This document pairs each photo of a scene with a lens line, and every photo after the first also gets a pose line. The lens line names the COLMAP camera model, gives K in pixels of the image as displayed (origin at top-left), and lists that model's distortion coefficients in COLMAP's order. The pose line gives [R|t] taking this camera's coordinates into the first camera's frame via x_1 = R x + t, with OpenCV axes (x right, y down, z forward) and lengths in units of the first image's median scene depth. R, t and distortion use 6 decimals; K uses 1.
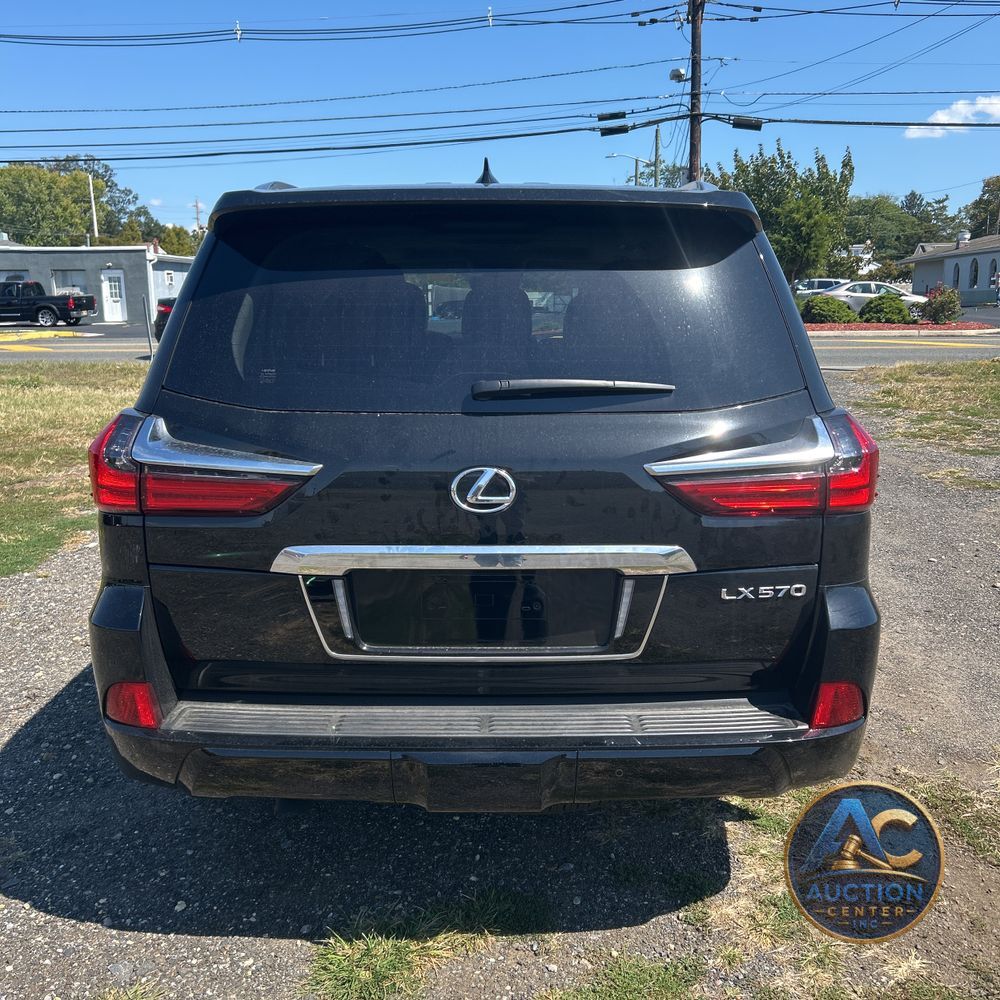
lens RADIAL K [[1007.6, 0, 502.7], [0, 1007.6, 504.0], [0, 0, 1]] dist [0.014311, 0.000000]
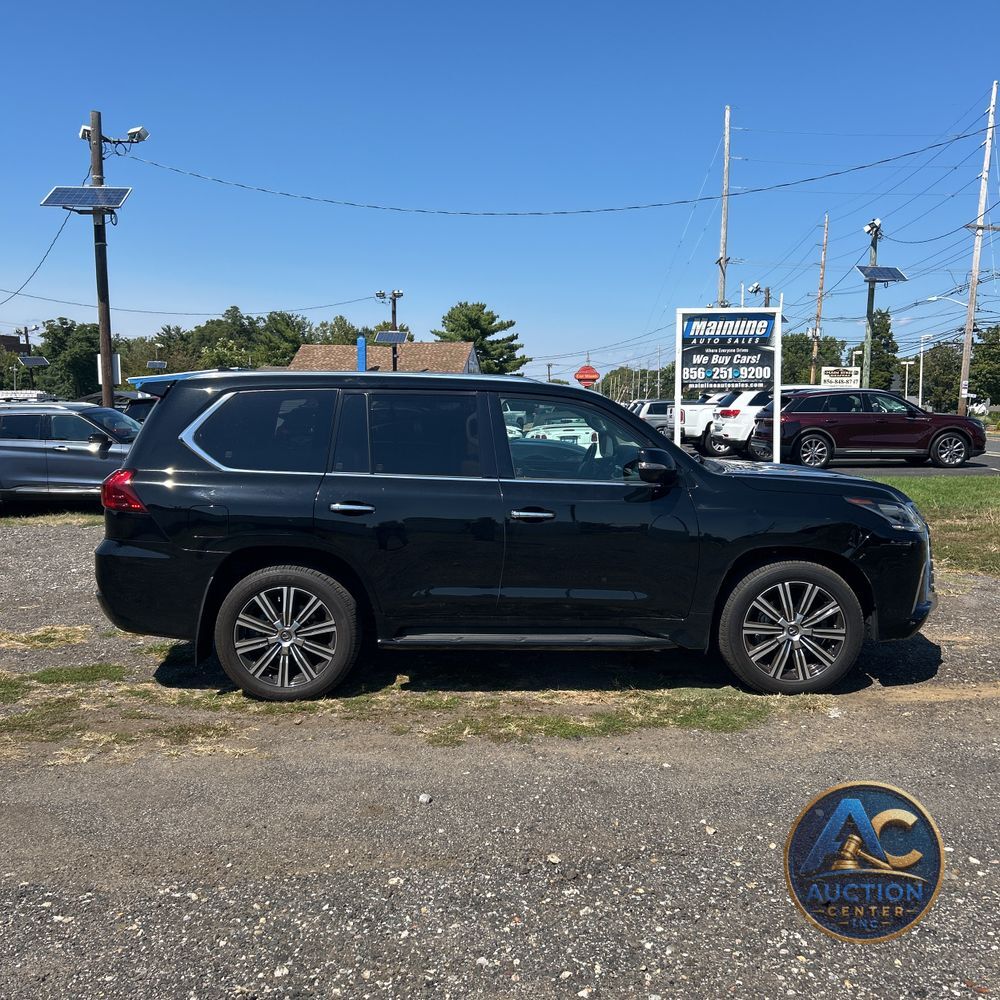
lens RADIAL K [[1007.6, 0, 492.9], [0, 1007.6, 499.2], [0, 0, 1]] dist [0.014311, 0.000000]
pose [[0.008721, 0.102957, -0.994648, 1.461252], [-0.207714, 0.973176, 0.098913, -0.236578], [0.978151, 0.205740, 0.029873, 0.951940]]
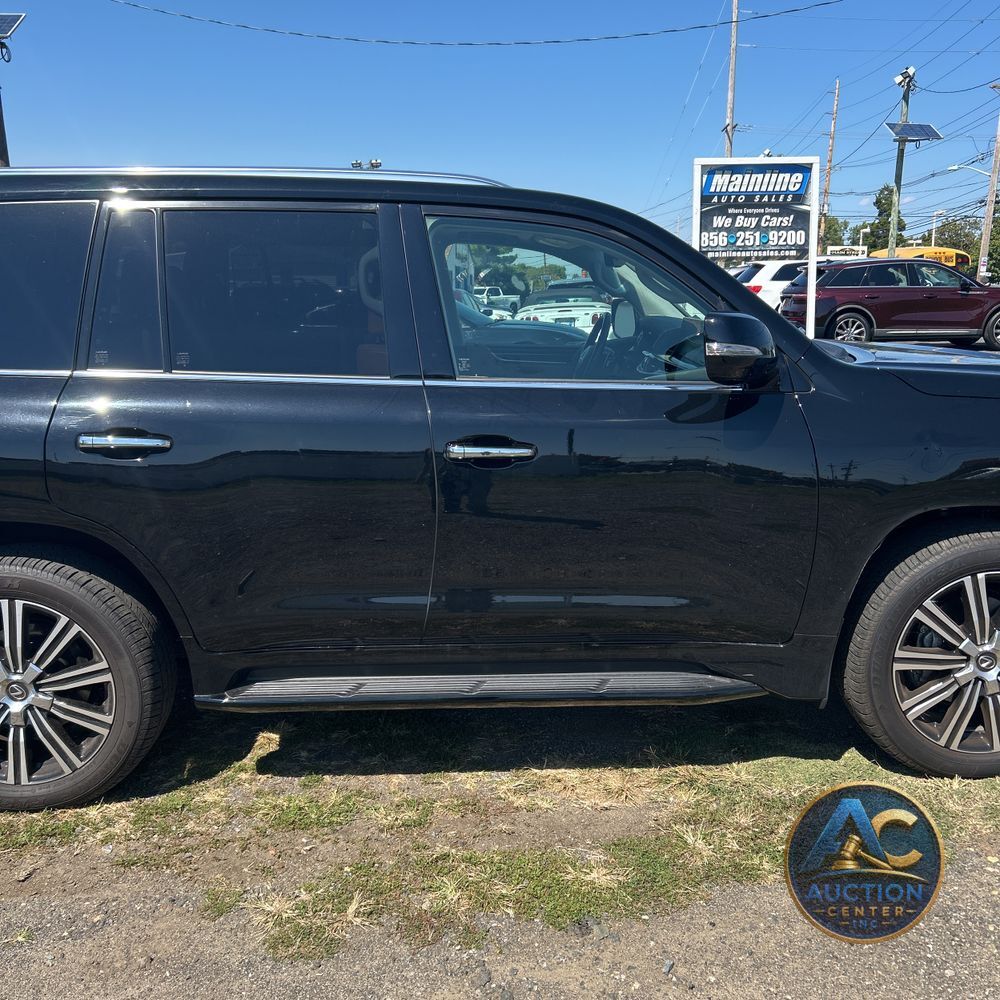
lens RADIAL K [[1007.6, 0, 513.9], [0, 1007.6, 506.3], [0, 0, 1]] dist [0.014311, 0.000000]
pose [[0.033825, 0.217592, -0.975453, 0.833194], [-0.198214, 0.958085, 0.206844, -0.204084], [0.979575, 0.186352, 0.075537, 1.015689]]
